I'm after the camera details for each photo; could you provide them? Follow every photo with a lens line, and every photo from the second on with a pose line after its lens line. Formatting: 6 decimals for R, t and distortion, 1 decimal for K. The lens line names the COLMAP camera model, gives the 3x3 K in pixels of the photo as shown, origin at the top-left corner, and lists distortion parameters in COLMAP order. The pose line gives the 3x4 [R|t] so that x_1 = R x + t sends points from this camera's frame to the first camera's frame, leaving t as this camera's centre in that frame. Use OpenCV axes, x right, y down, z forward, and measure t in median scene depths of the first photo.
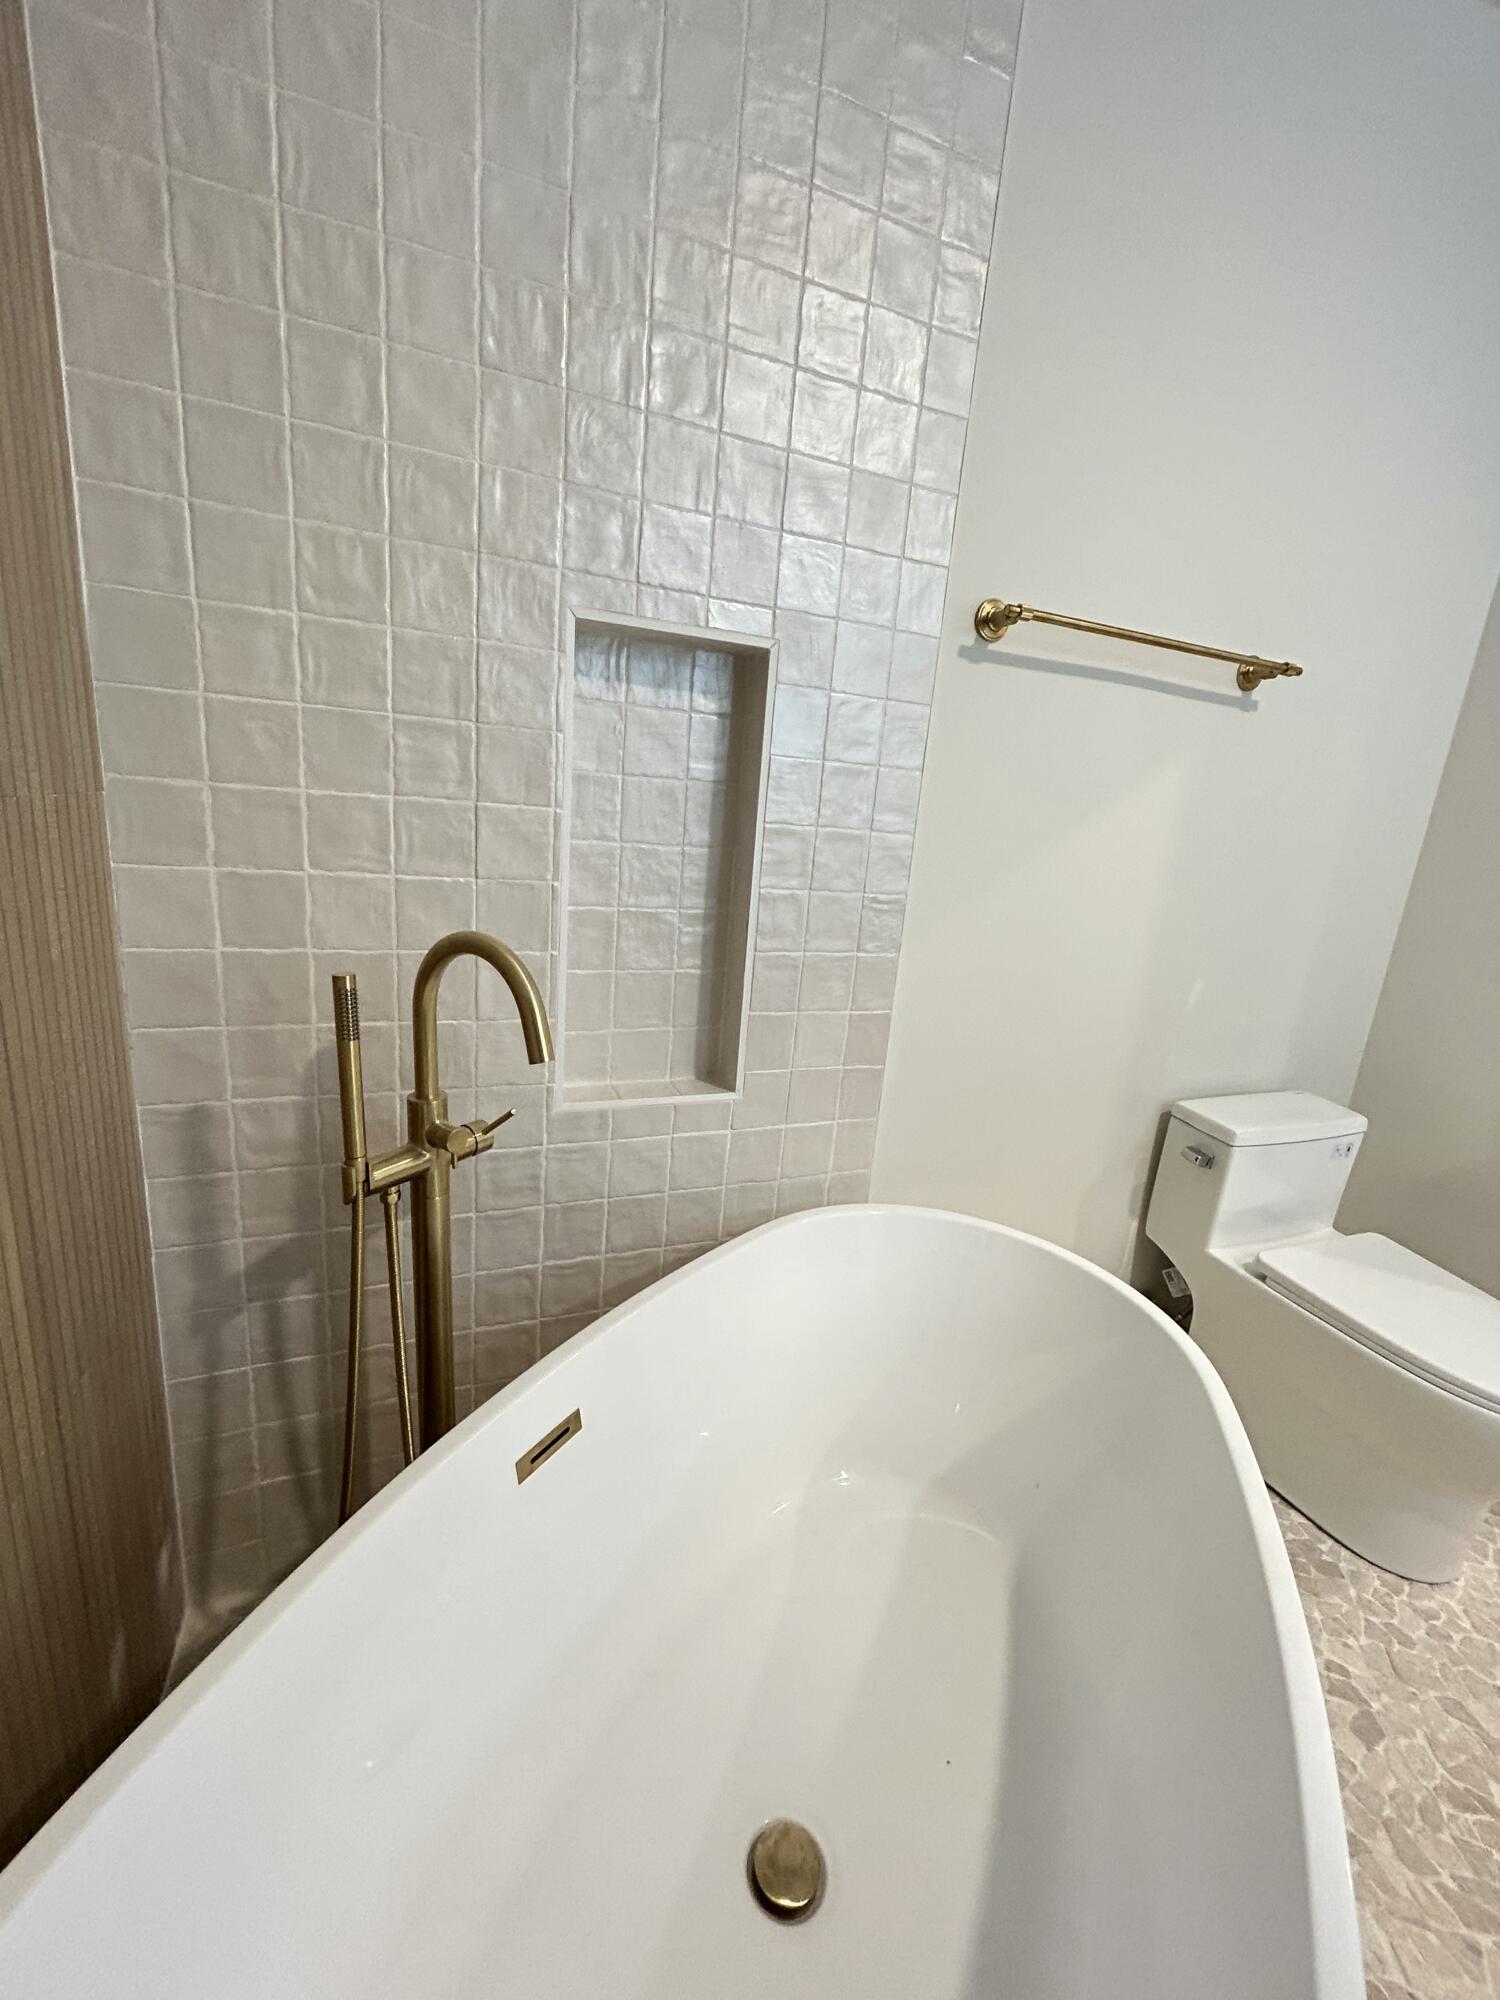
lens RADIAL K [[806.2, 0, 758.3], [0, 806.2, 994.2], [0, 0, 1]] dist [-0.002865, 0.001286]
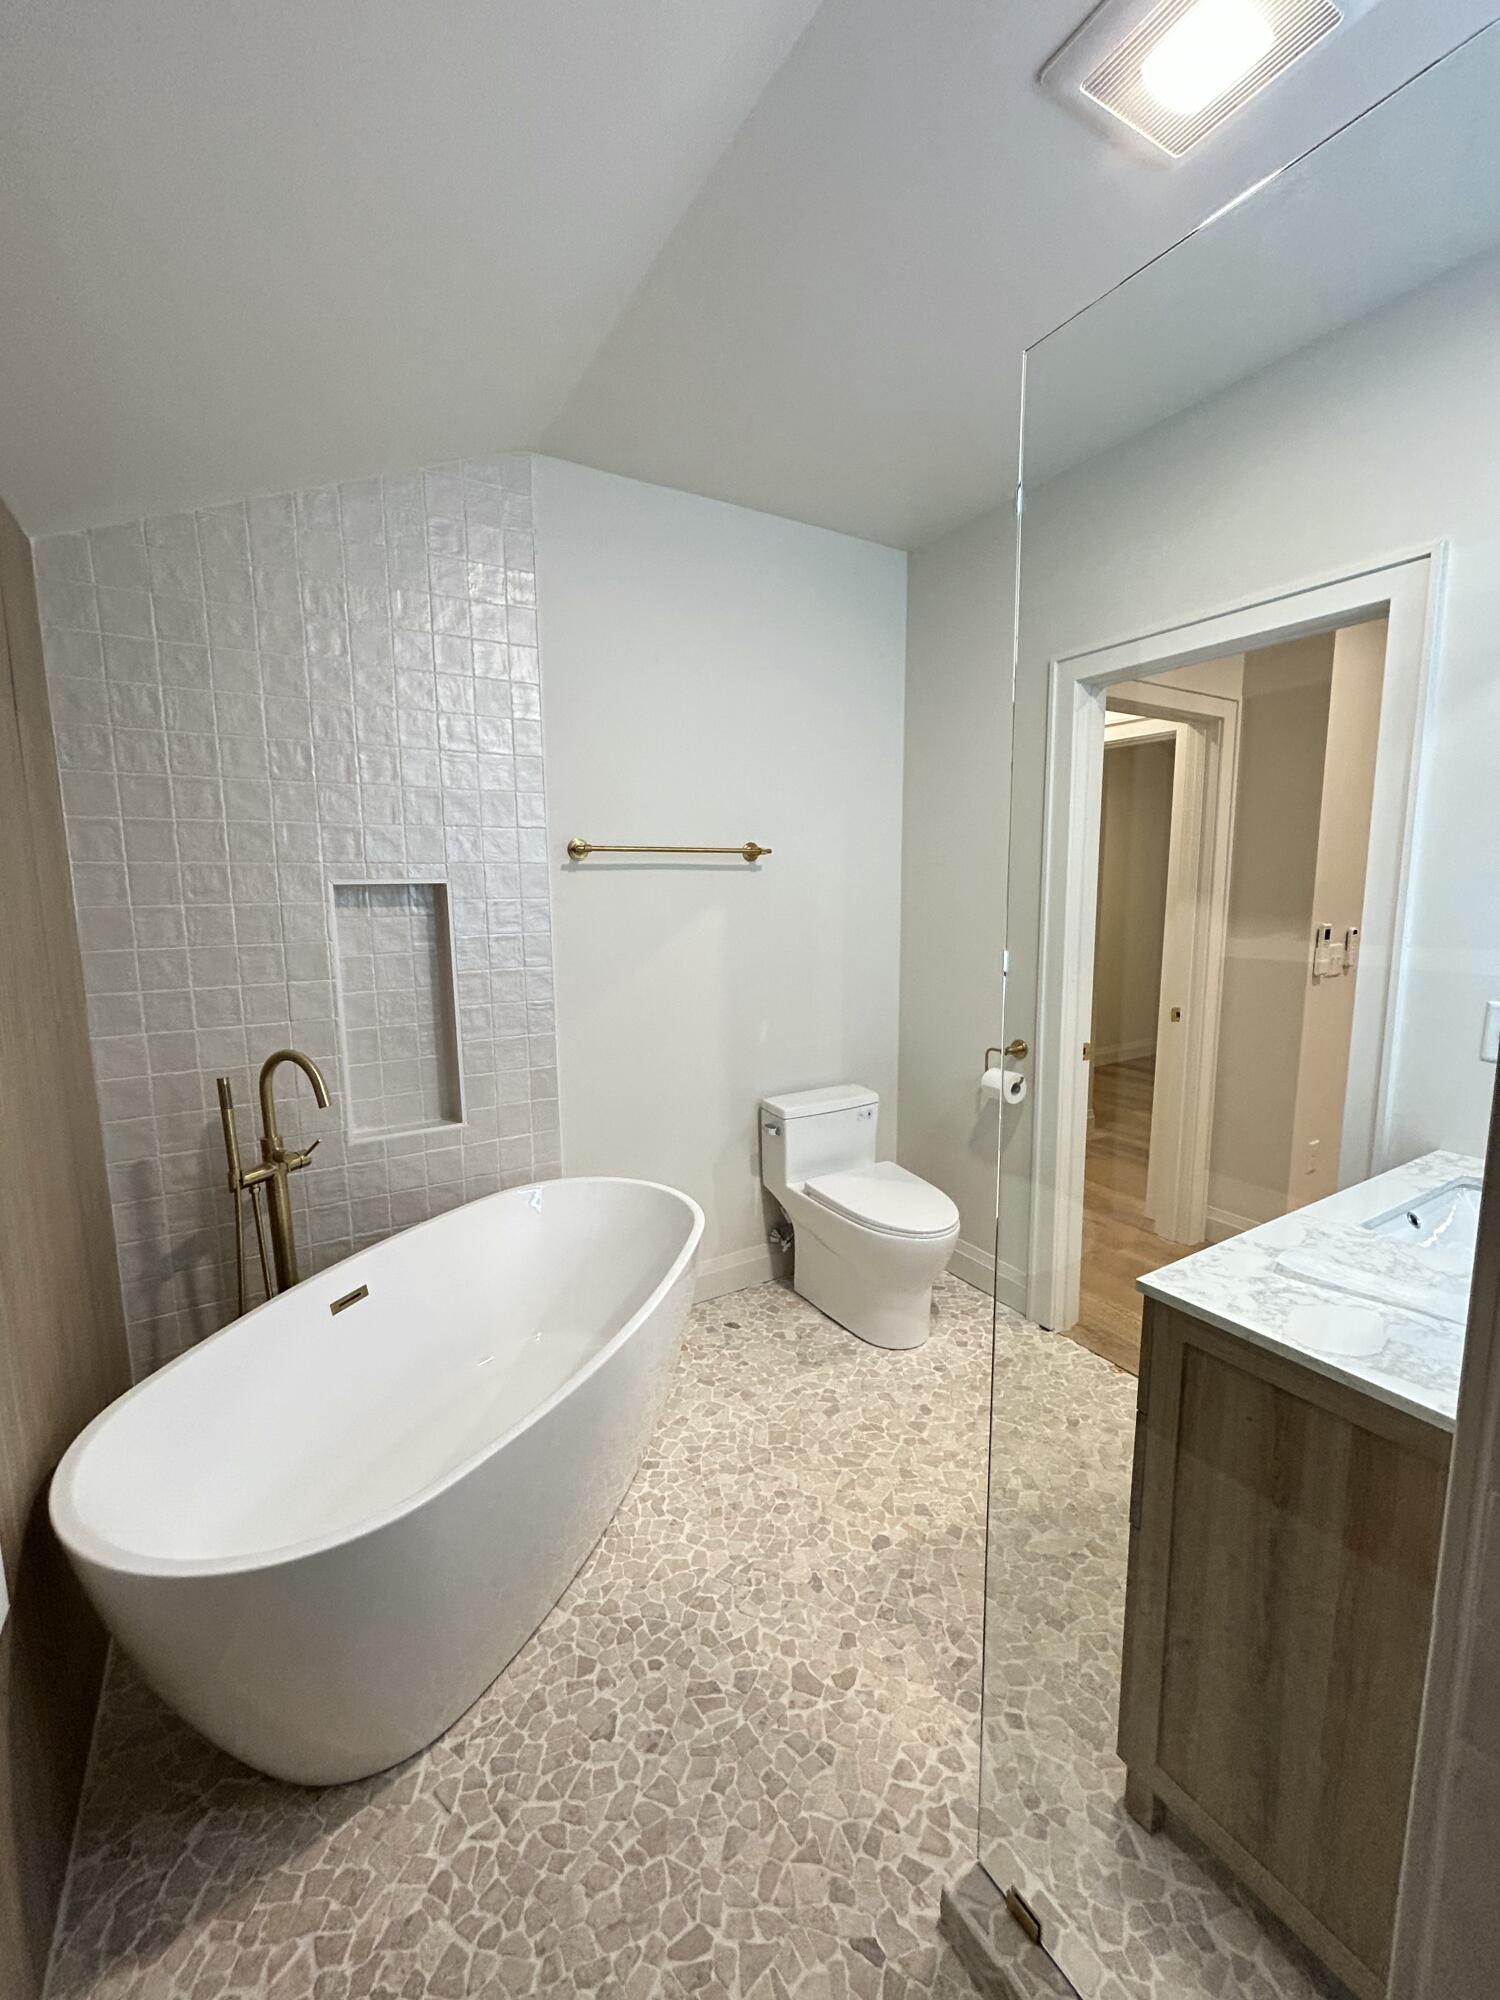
lens RADIAL K [[806.2, 0, 753.6], [0, 806.2, 994.5], [0, 0, 1]] dist [-0.002865, 0.001286]
pose [[0.982368, -0.115741, 0.146824, 0.442751], [0.129324, 0.987814, -0.086593, 0.096722], [-0.135012, 0.104054, 0.985365, -1.008136]]
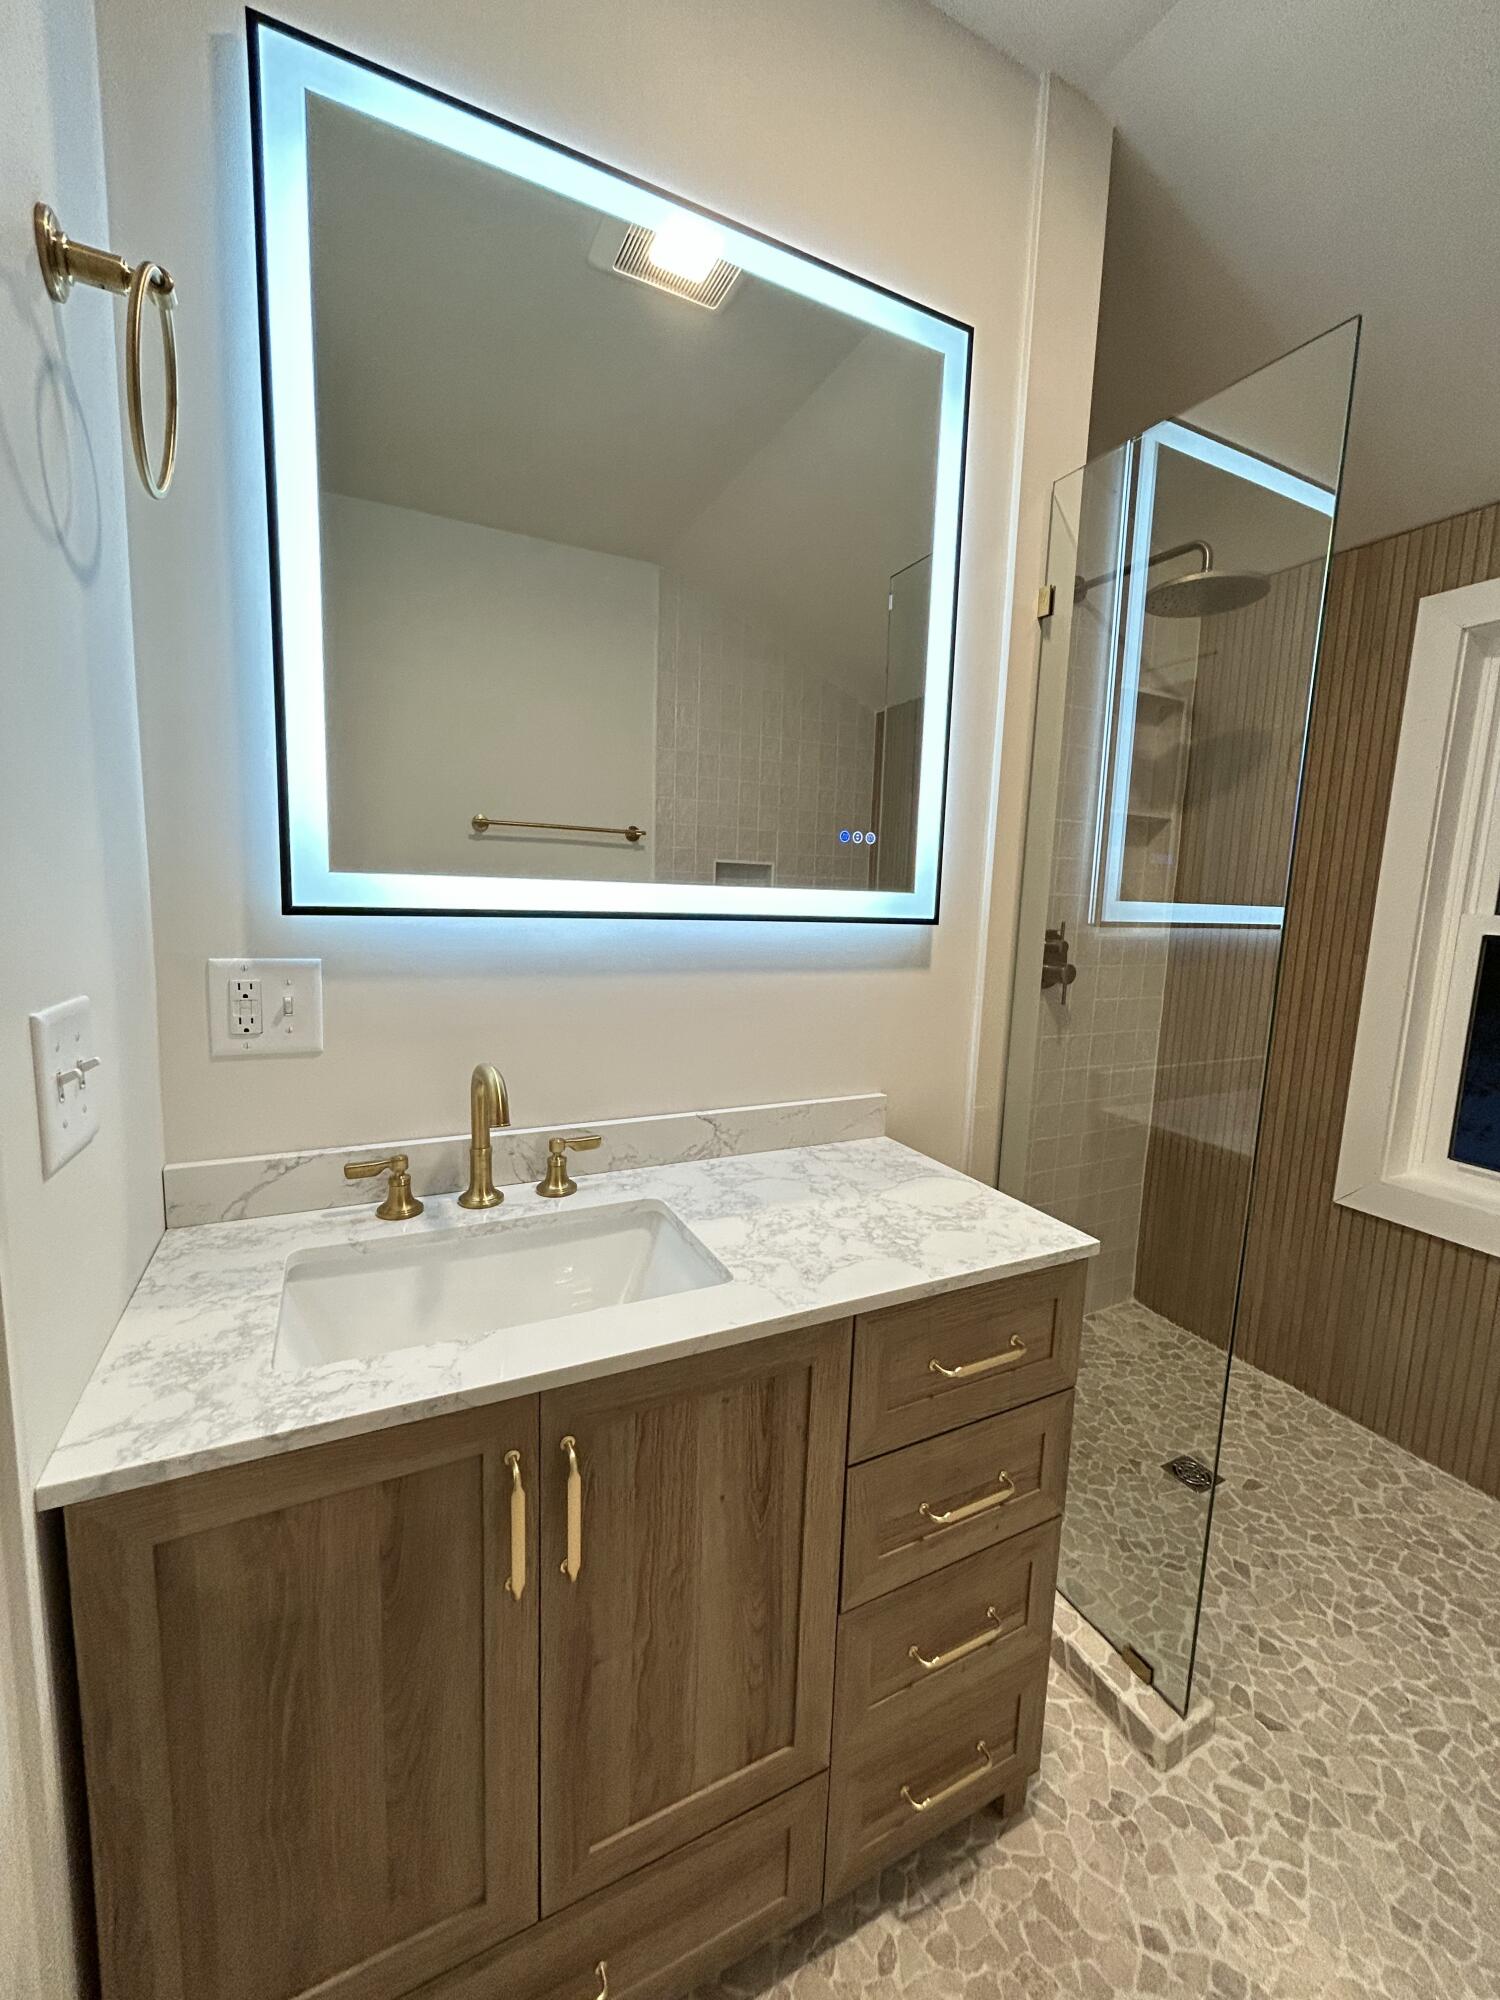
lens RADIAL K [[806.2, 0, 750.0], [0, 806.2, 996.7], [0, 0, 1]] dist [-0.002865, 0.001286]
pose [[-0.989812, -0.112832, -0.086839, 1.571312], [-0.136602, 0.924547, 0.355742, -0.096833], [0.040148, 0.363980, -0.930541, 0.763872]]
